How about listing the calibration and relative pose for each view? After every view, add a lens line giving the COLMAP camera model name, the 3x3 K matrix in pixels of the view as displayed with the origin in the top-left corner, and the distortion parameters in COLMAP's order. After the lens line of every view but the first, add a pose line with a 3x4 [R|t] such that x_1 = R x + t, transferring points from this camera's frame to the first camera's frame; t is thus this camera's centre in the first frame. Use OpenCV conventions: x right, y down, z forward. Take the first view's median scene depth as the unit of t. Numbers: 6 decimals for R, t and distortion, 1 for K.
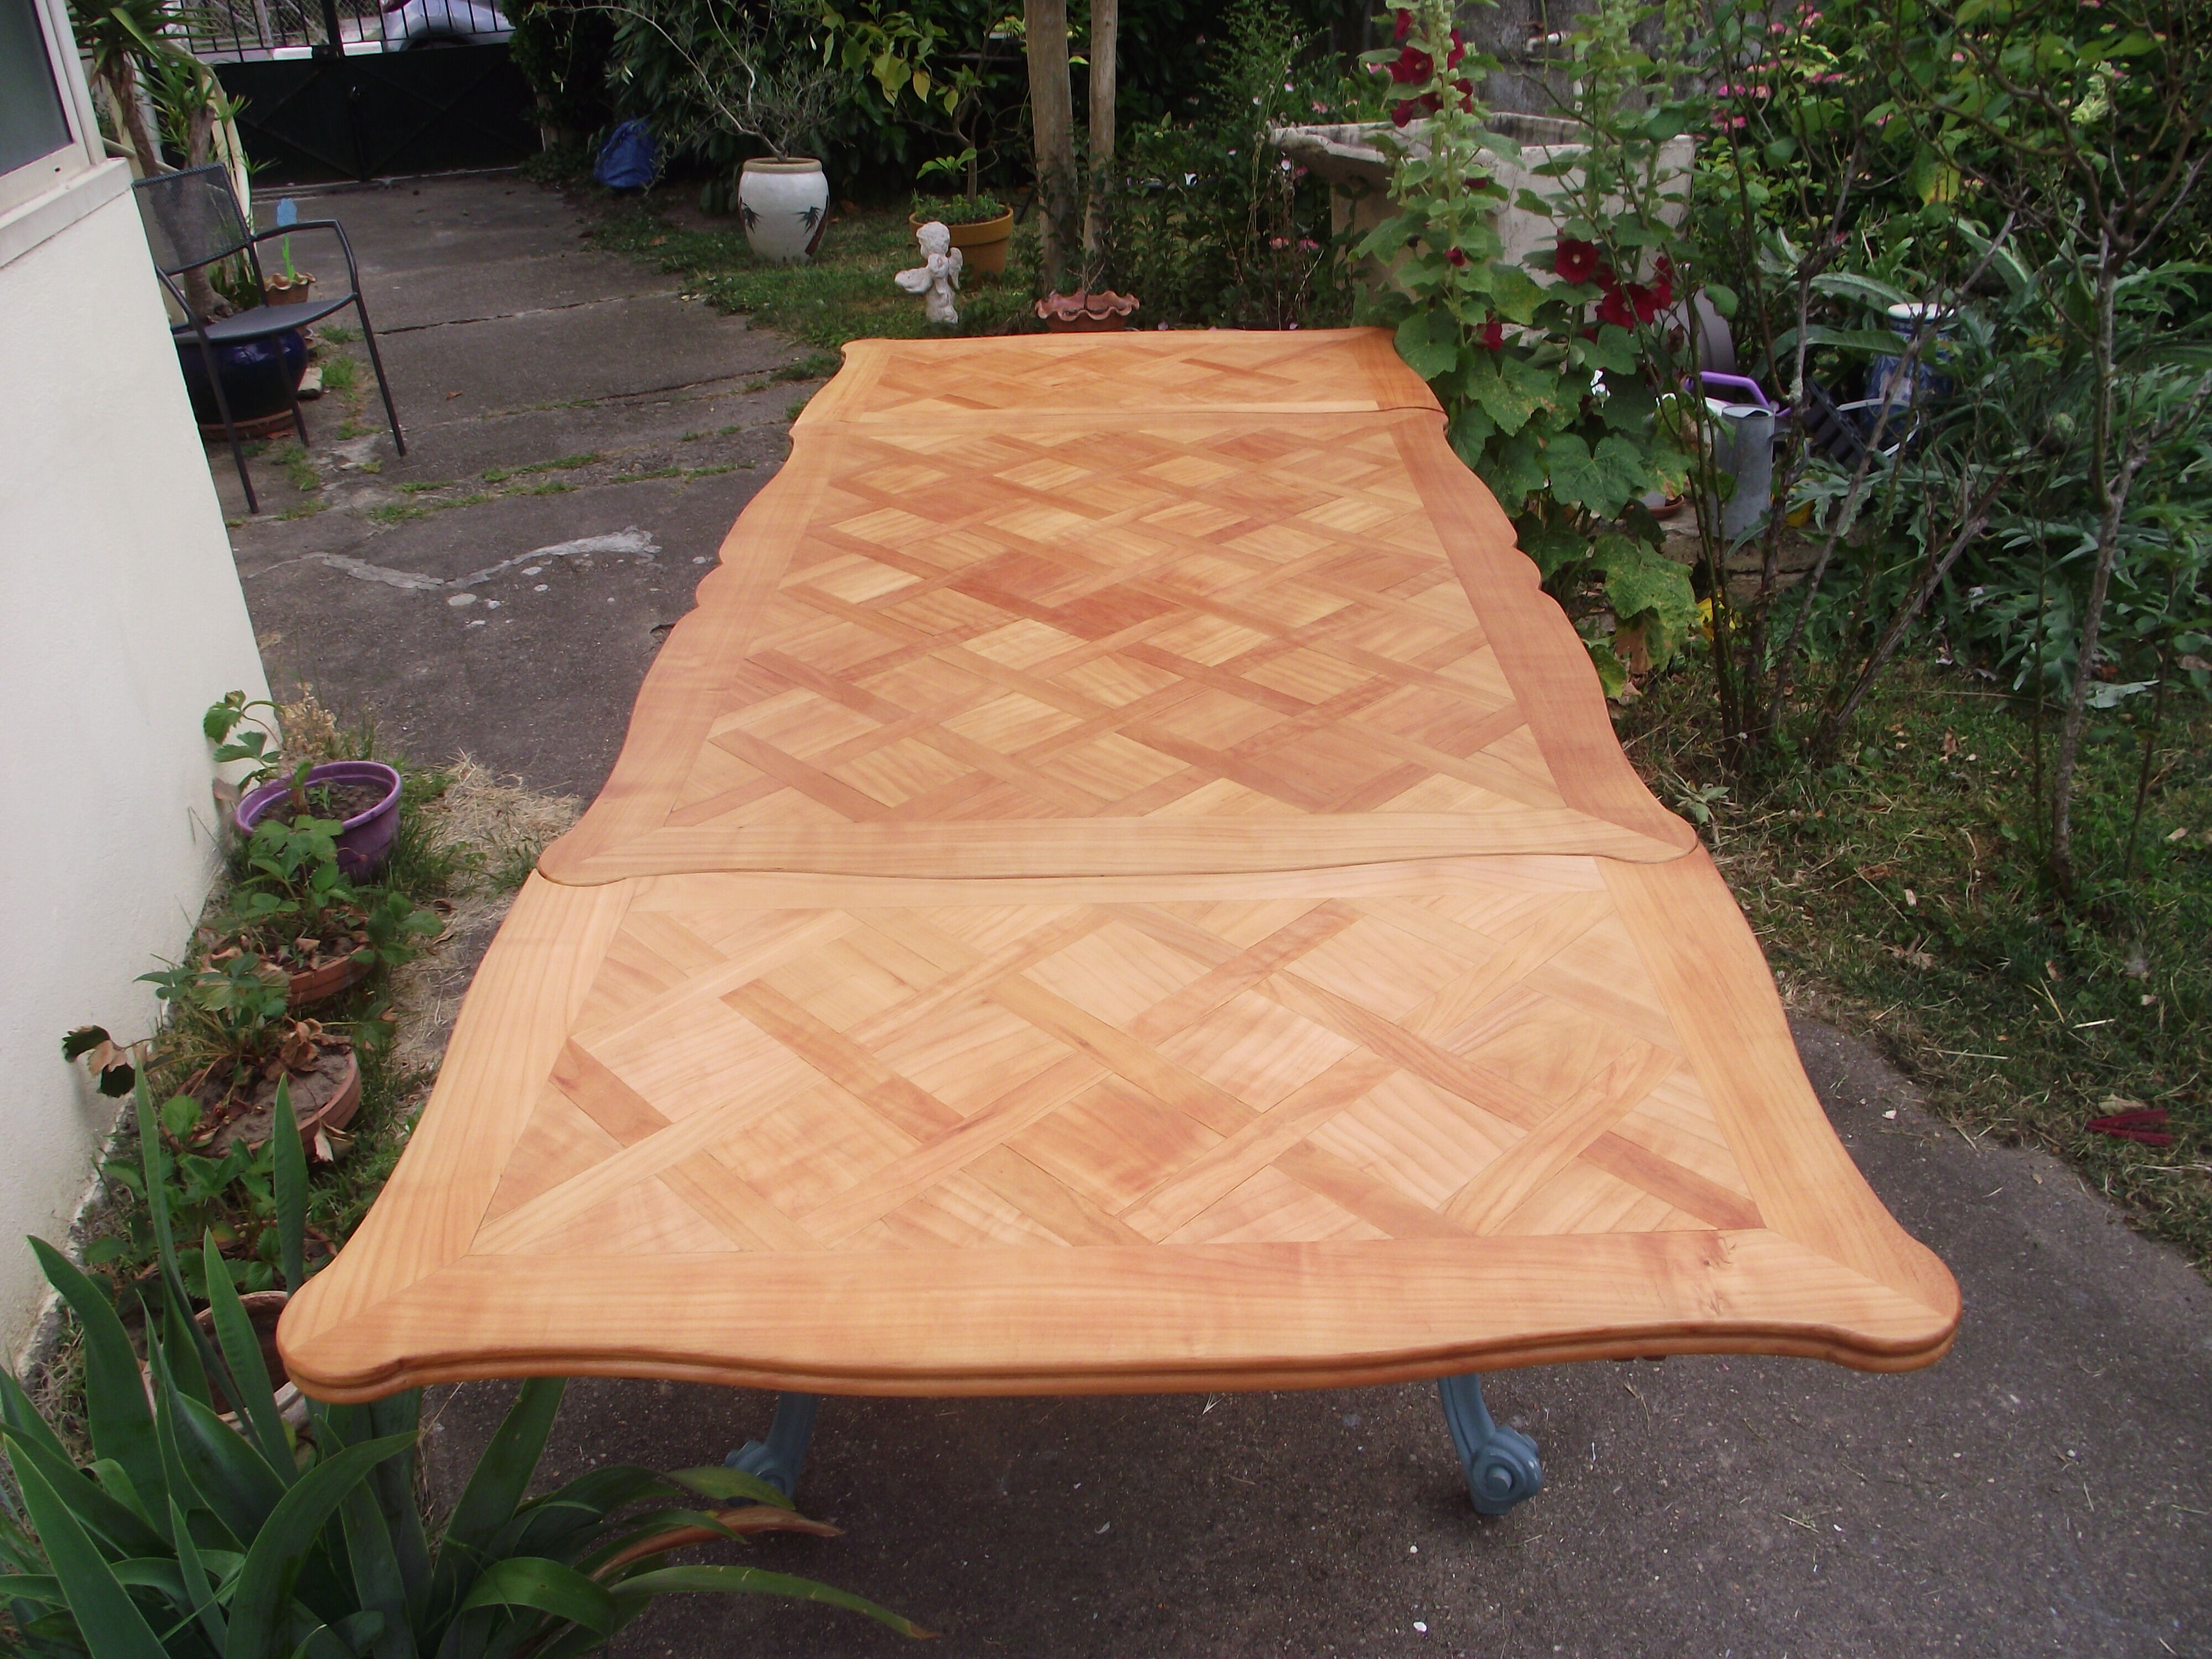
lens RADIAL K [[1854.2, 0, 1065.4], [0, 1854.2, 786.0], [0, 0, 1]] dist [-0.088210, 0.043864]
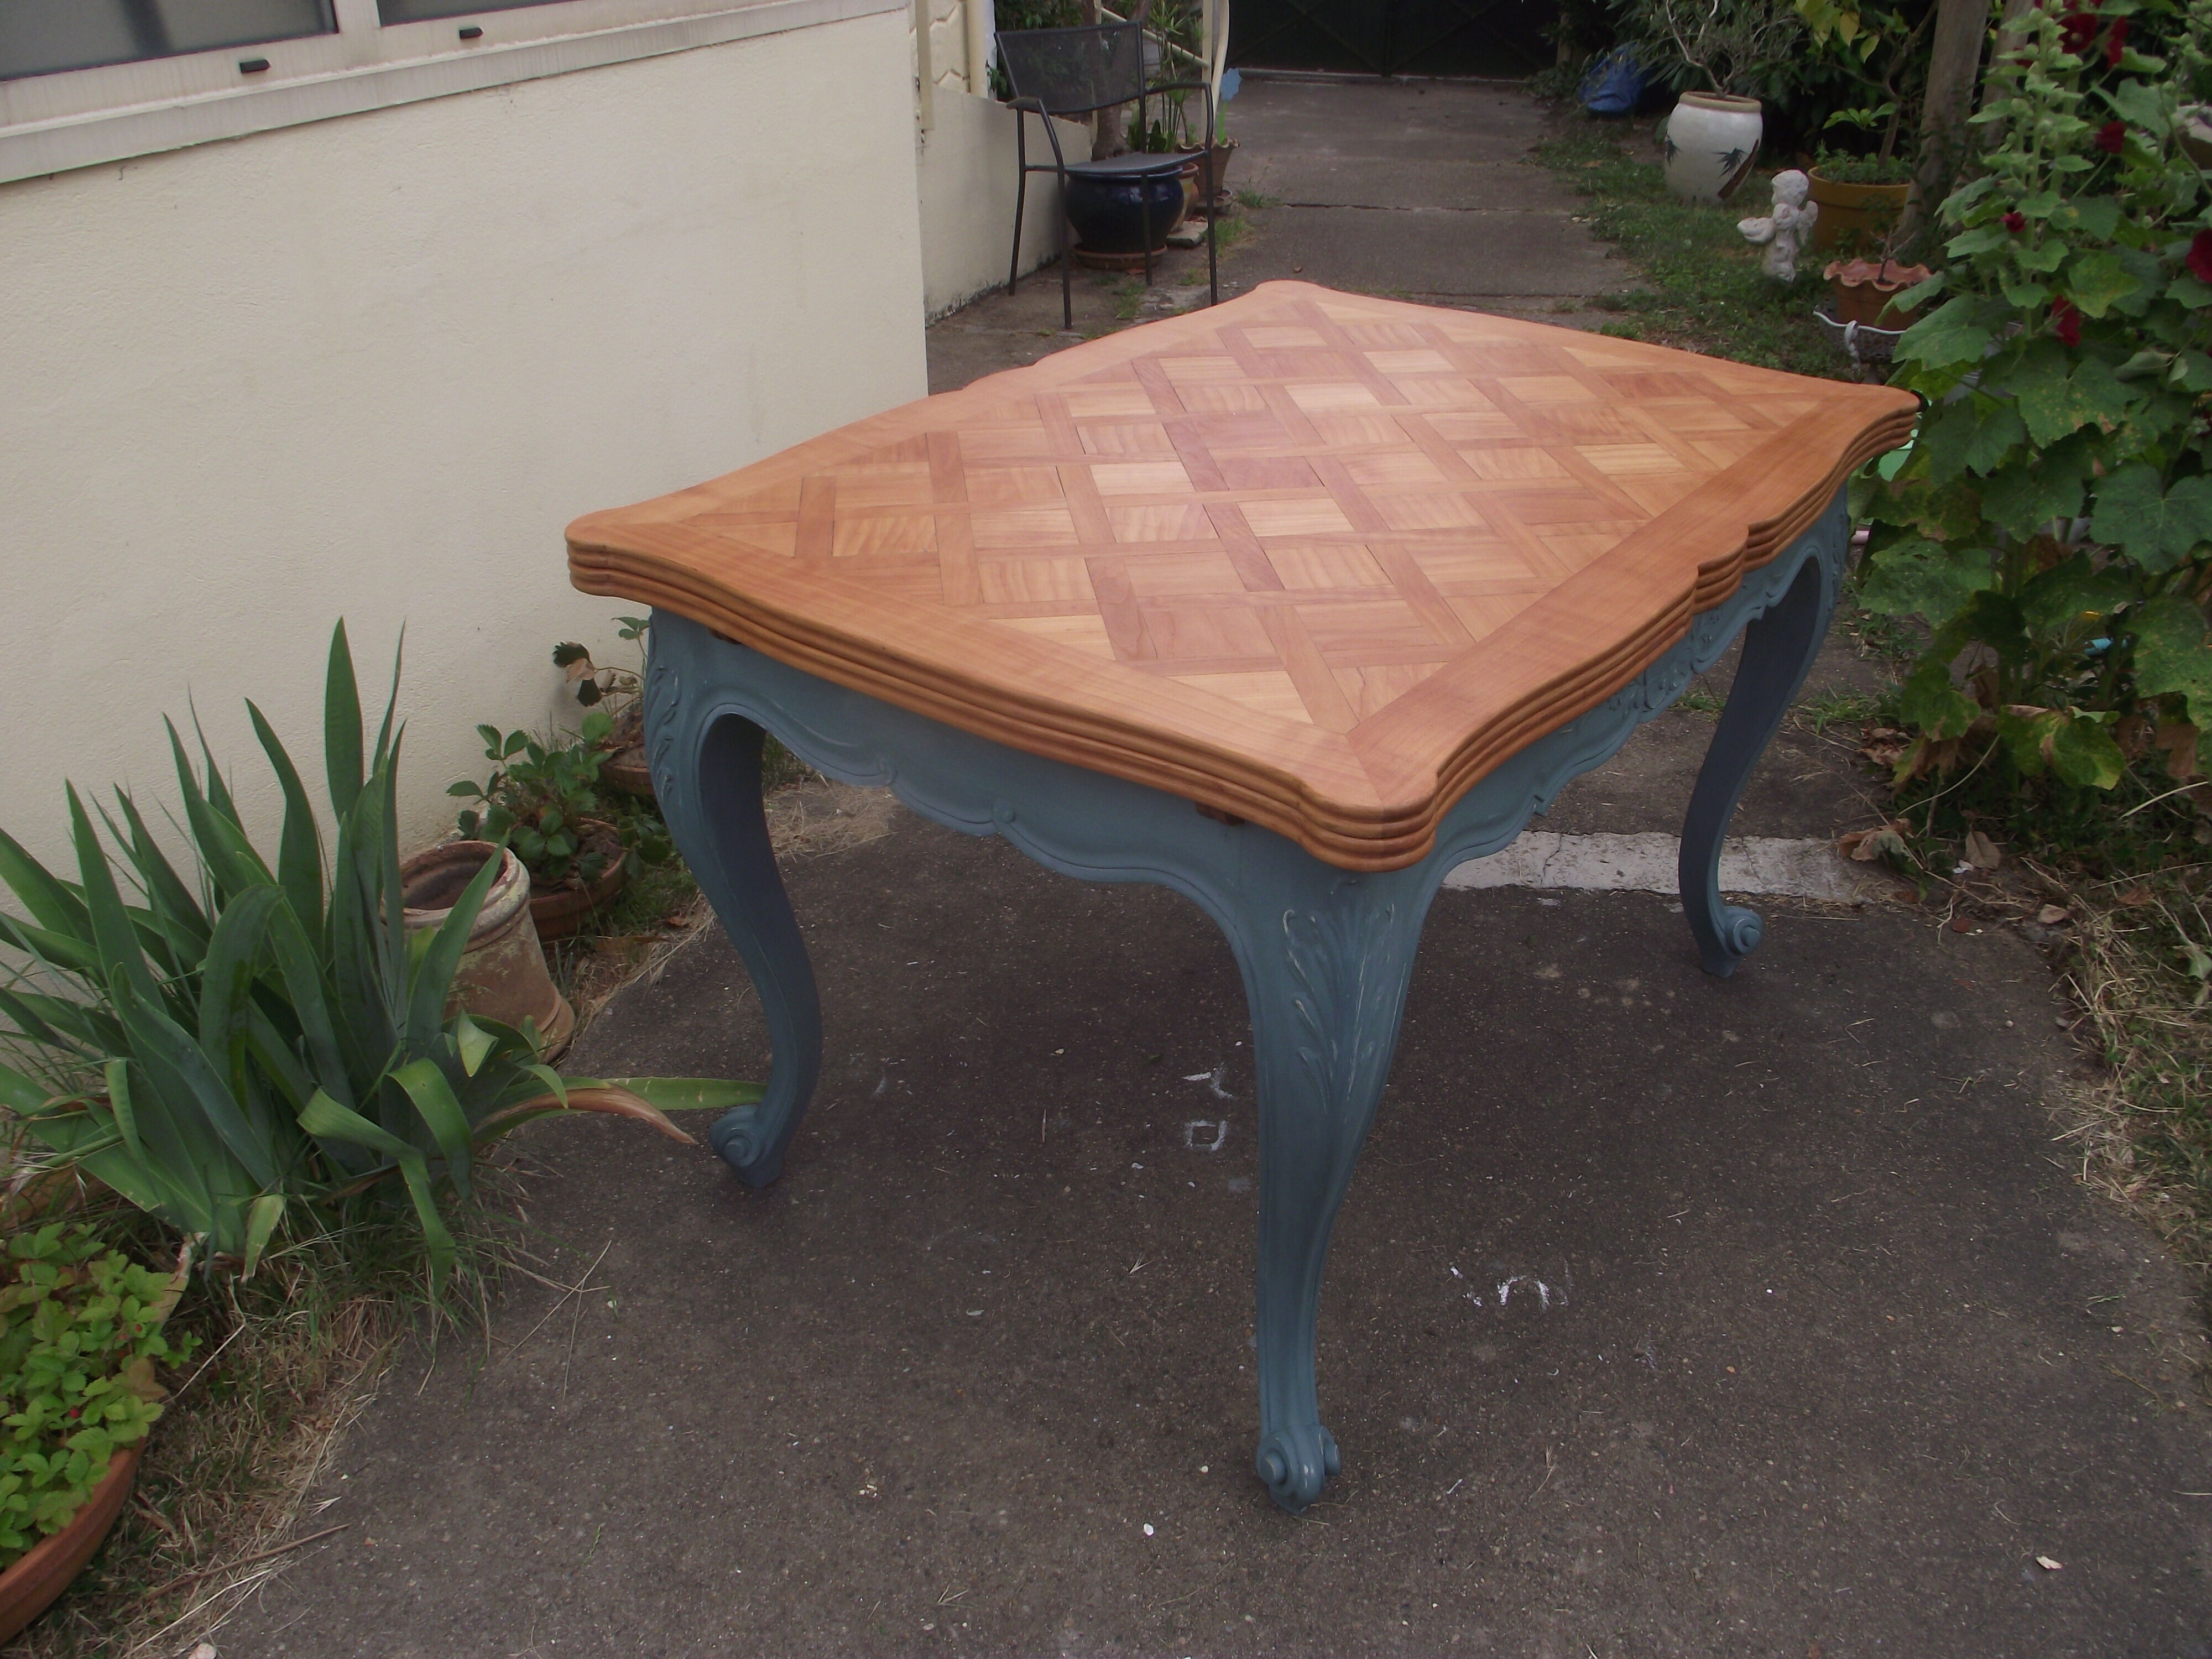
lens RADIAL K [[1830.9, 0, 983.0], [0, 1830.9, 749.3], [0, 0, 1]] dist [-0.086927, 0.037488]
pose [[0.804266, 0.293140, -0.516938, 0.299299], [-0.282897, 0.953843, 0.100757, -0.003159], [0.522614, 0.065205, 0.850072, 0.067186]]
